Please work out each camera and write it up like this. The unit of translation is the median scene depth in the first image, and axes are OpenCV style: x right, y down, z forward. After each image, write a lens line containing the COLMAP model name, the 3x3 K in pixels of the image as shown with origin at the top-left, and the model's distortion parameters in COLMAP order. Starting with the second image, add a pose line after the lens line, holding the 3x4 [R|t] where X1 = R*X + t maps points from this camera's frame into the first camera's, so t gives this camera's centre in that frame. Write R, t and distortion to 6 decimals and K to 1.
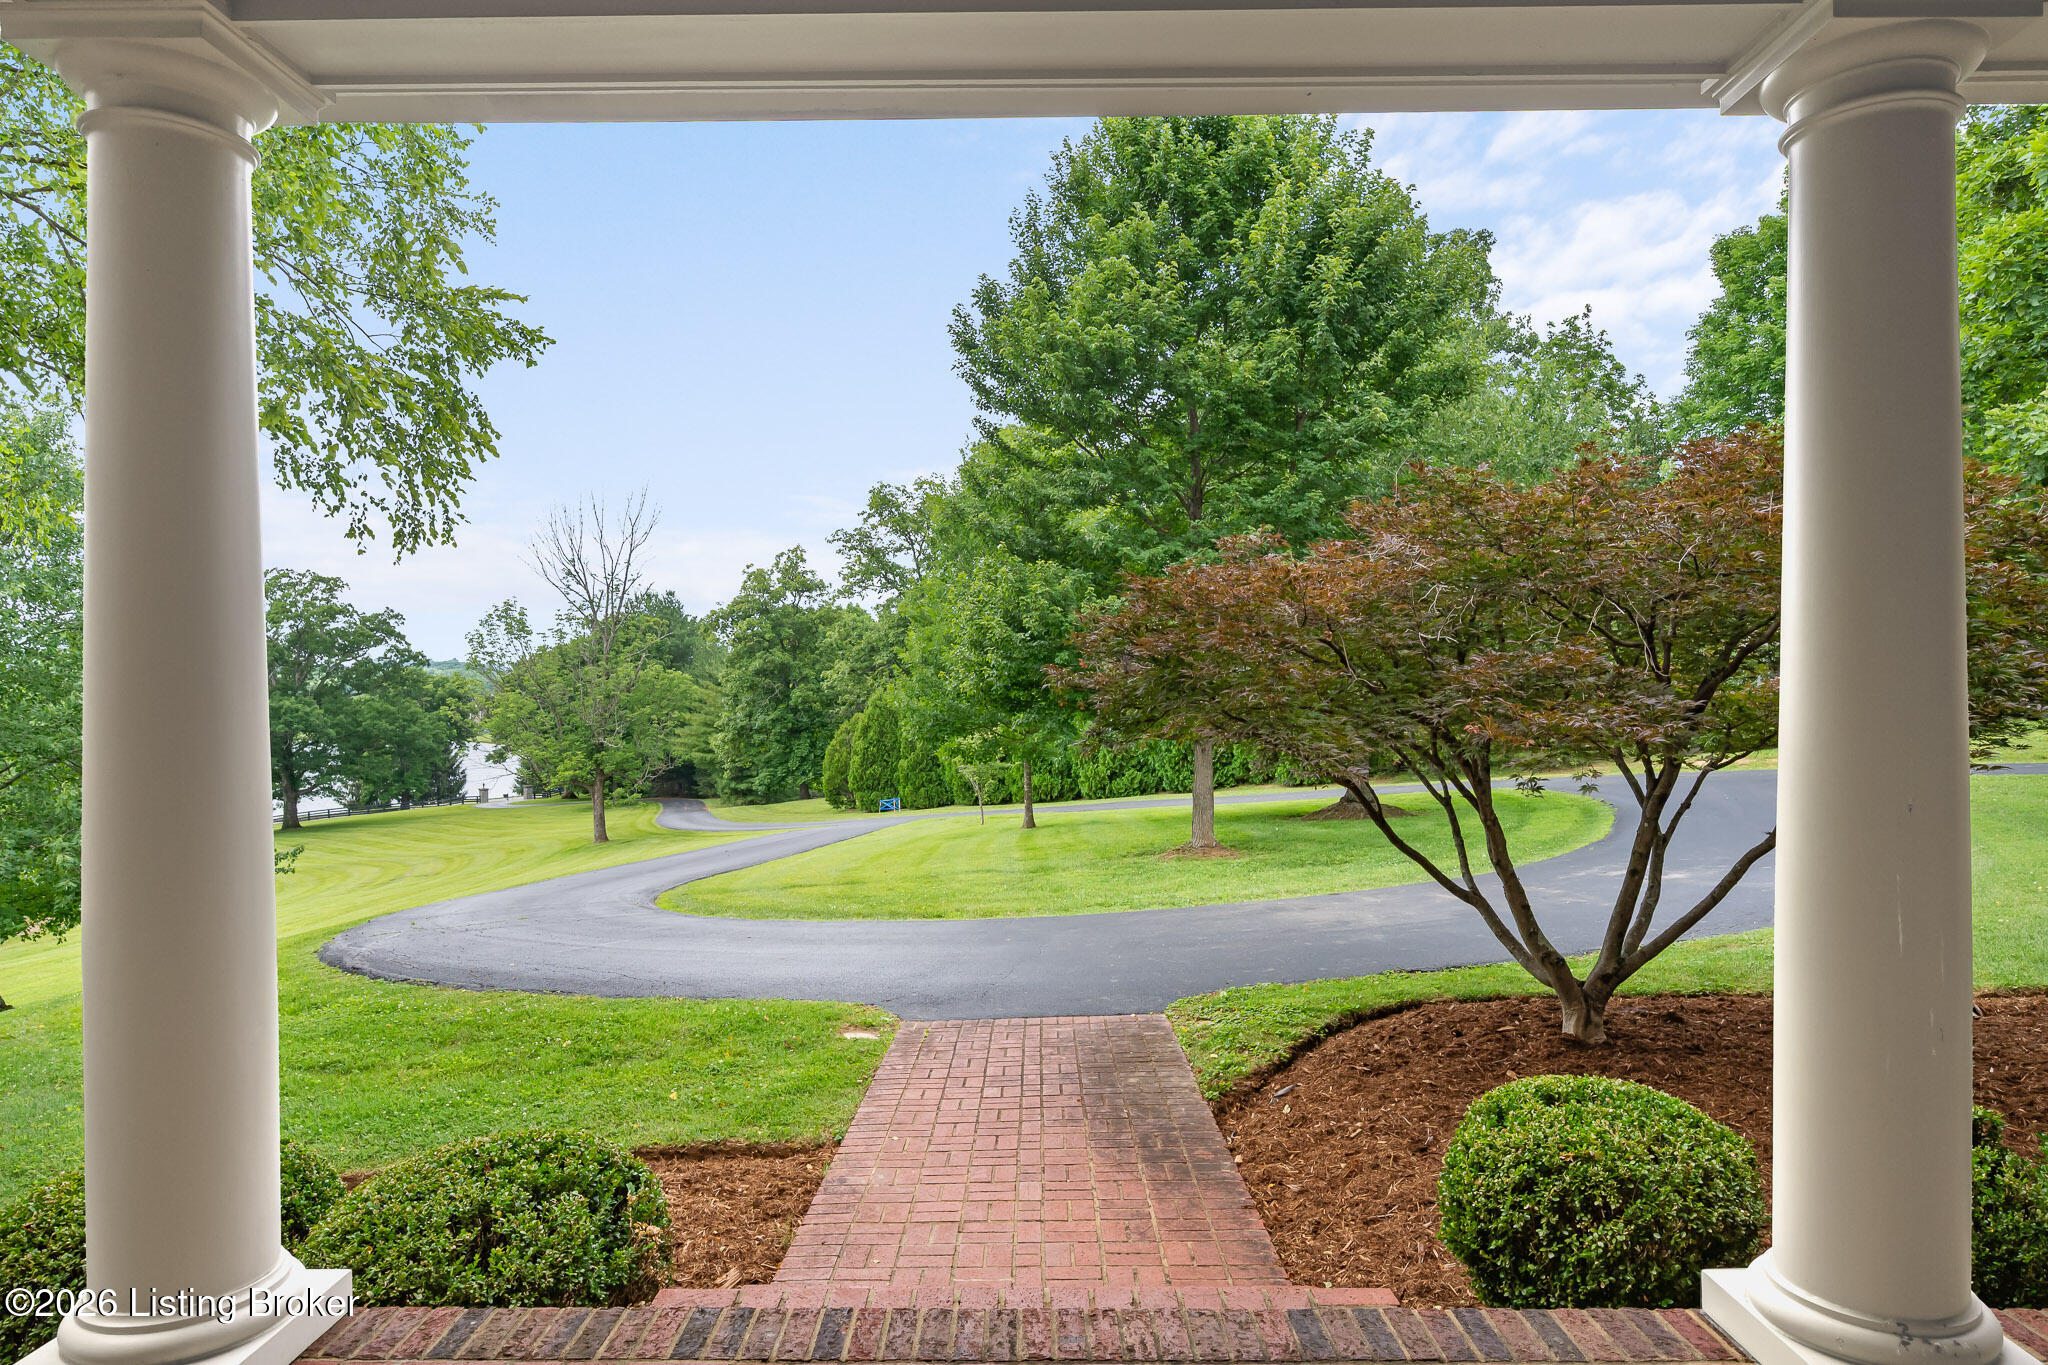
lens RADIAL K [[1271.7, 0, 1023.4], [0, 1271.7, 695.7], [0, 0, 1]] dist [-0.004596, -0.001855]
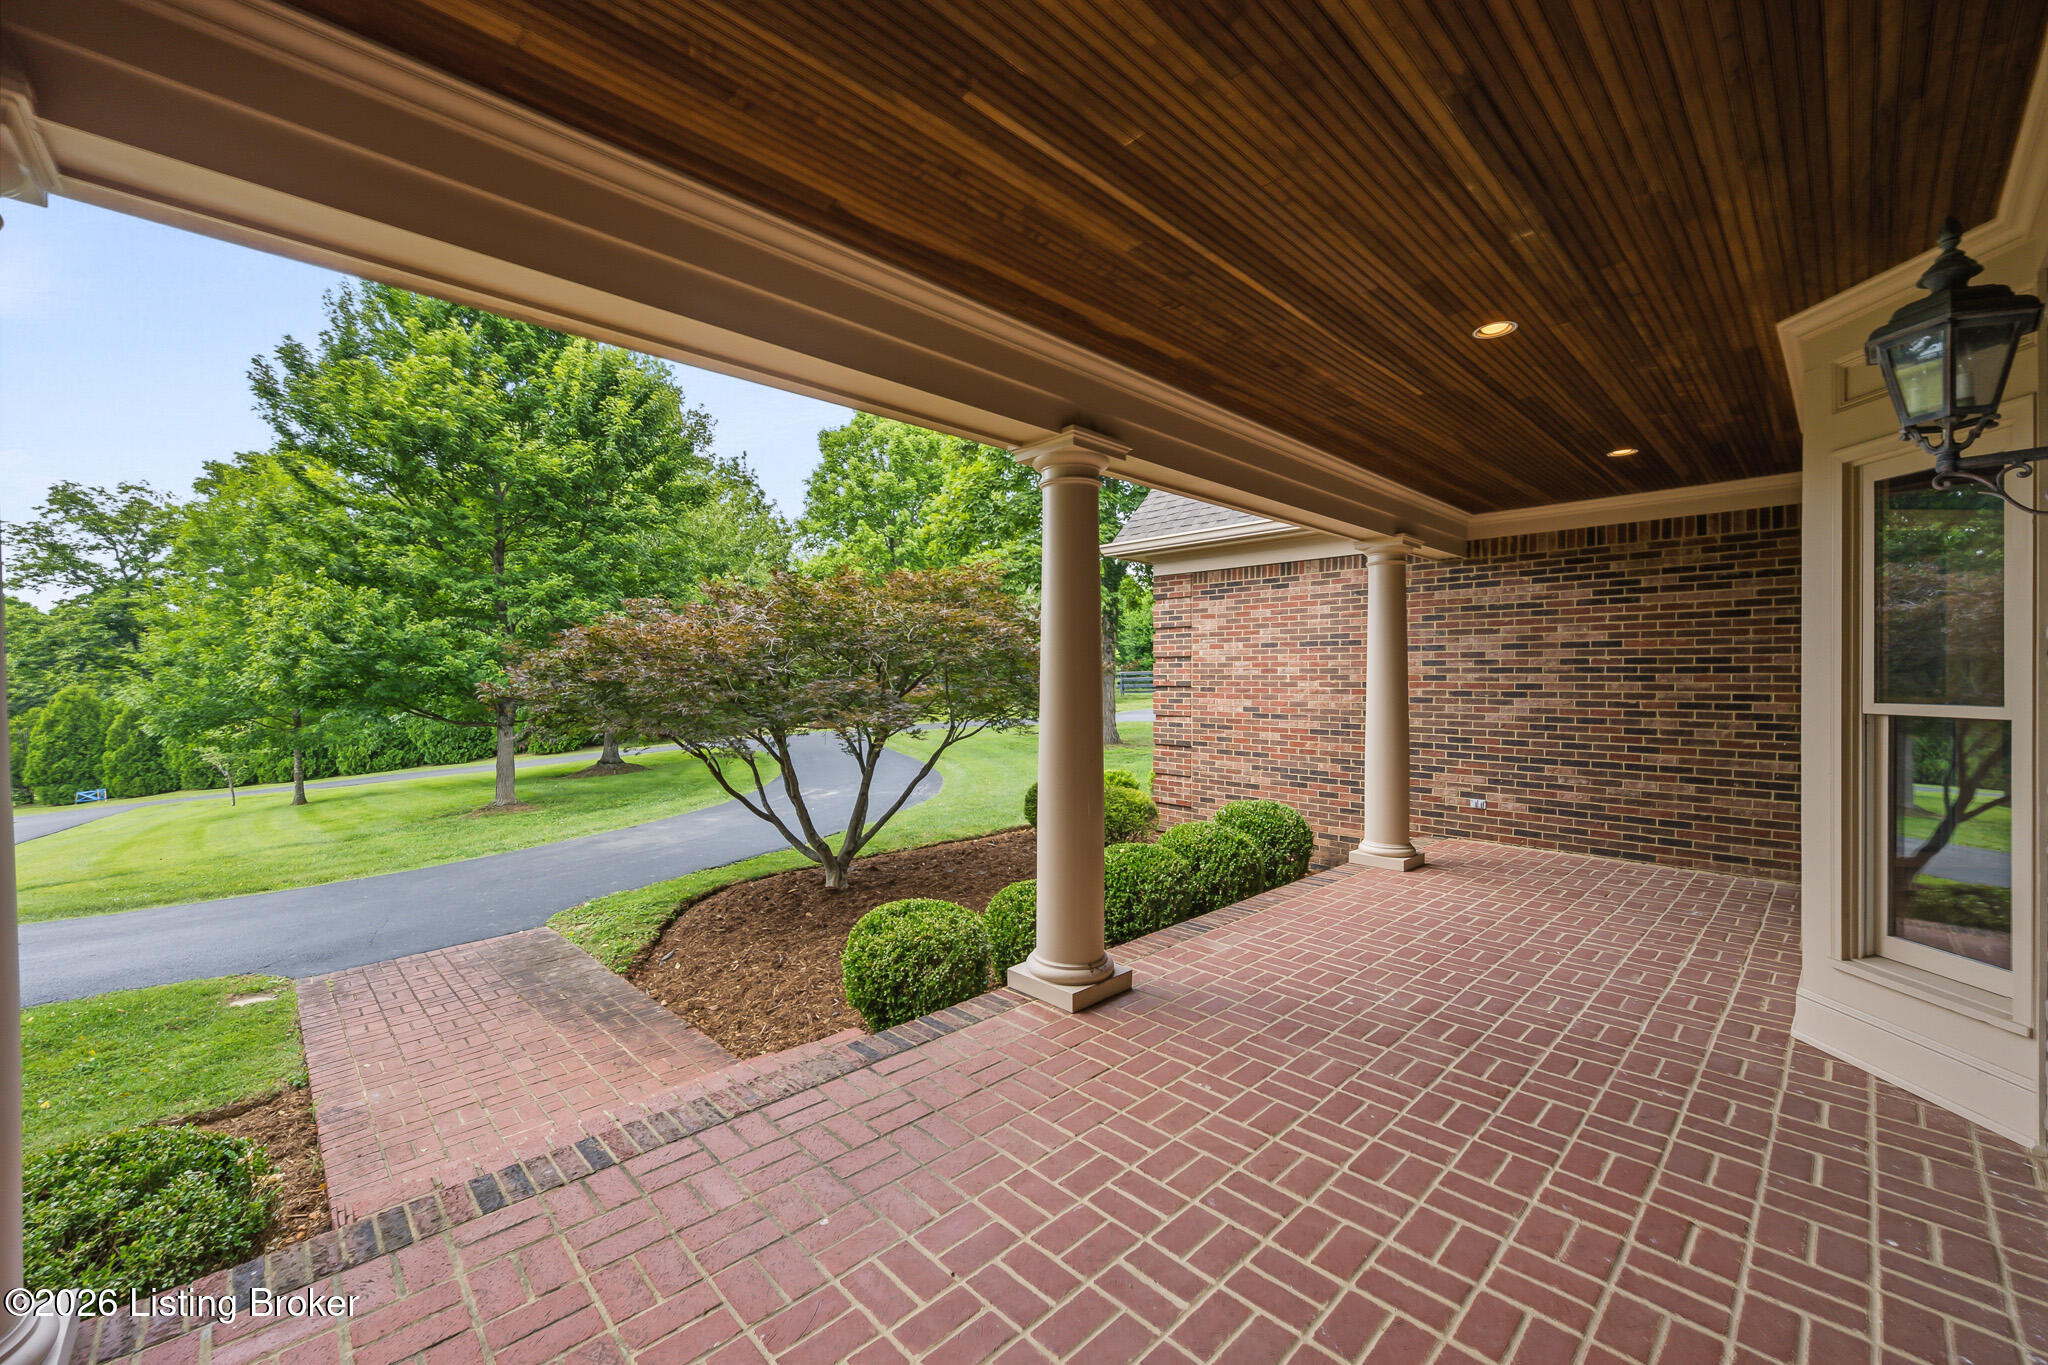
lens RADIAL K [[820.7, 0, 1022.0], [0, 820.7, 673.8], [0, 0, 1]] dist [-0.000507, 0.000287]
pose [[0.705194, 0.006684, 0.708983, -0.100856], [0.001168, 0.999943, -0.010588, -0.011981], [-0.709013, 0.008295, 0.705146, -0.011466]]
